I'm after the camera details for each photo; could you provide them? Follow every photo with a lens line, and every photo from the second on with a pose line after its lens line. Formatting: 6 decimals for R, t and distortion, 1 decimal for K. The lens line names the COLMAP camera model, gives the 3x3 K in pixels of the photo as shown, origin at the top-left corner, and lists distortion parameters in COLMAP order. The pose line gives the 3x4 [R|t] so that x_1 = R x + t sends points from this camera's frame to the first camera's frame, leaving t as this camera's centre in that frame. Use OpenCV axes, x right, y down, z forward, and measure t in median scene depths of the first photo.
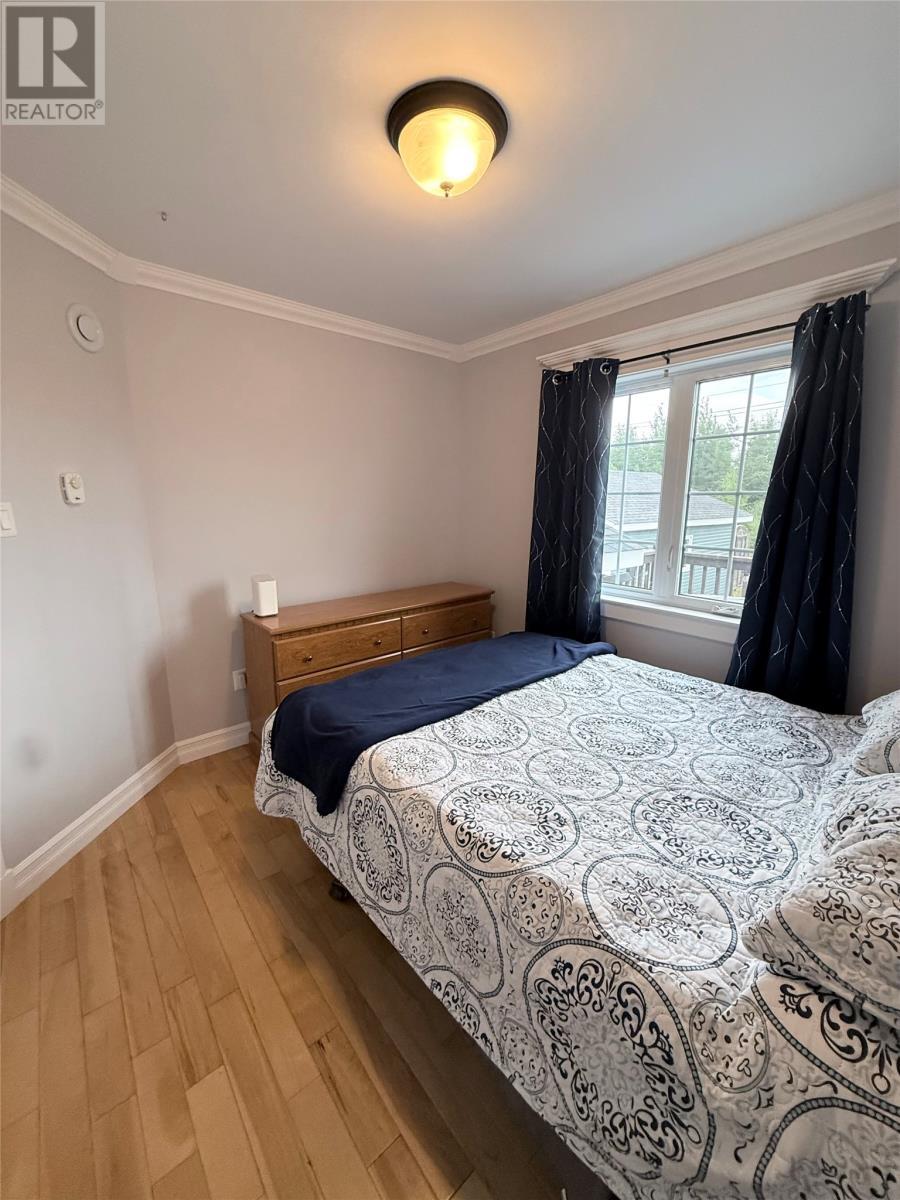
lens RADIAL K [[481.6, 0, 451.6], [0, 481.6, 597.3], [0, 0, 1]] dist [0.015000, 0.000355]
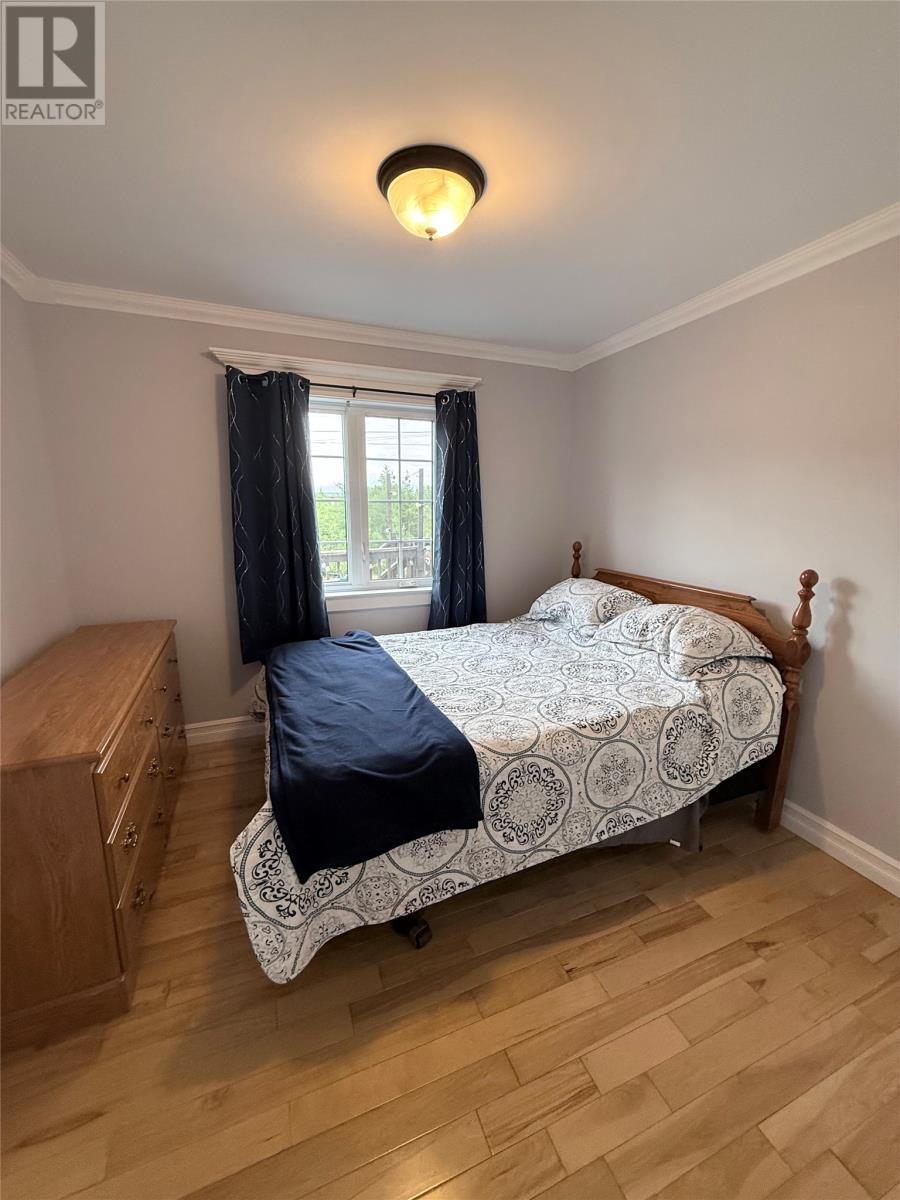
lens RADIAL K [[481.6, 0, 448.5], [0, 481.6, 600.2], [0, 0, 1]] dist [0.015000, 0.000355]
pose [[0.311461, -0.189800, 0.931111, -1.039899], [0.193519, 0.971985, 0.133399, -0.134506], [-0.930345, 0.138639, 0.339465, 0.608994]]
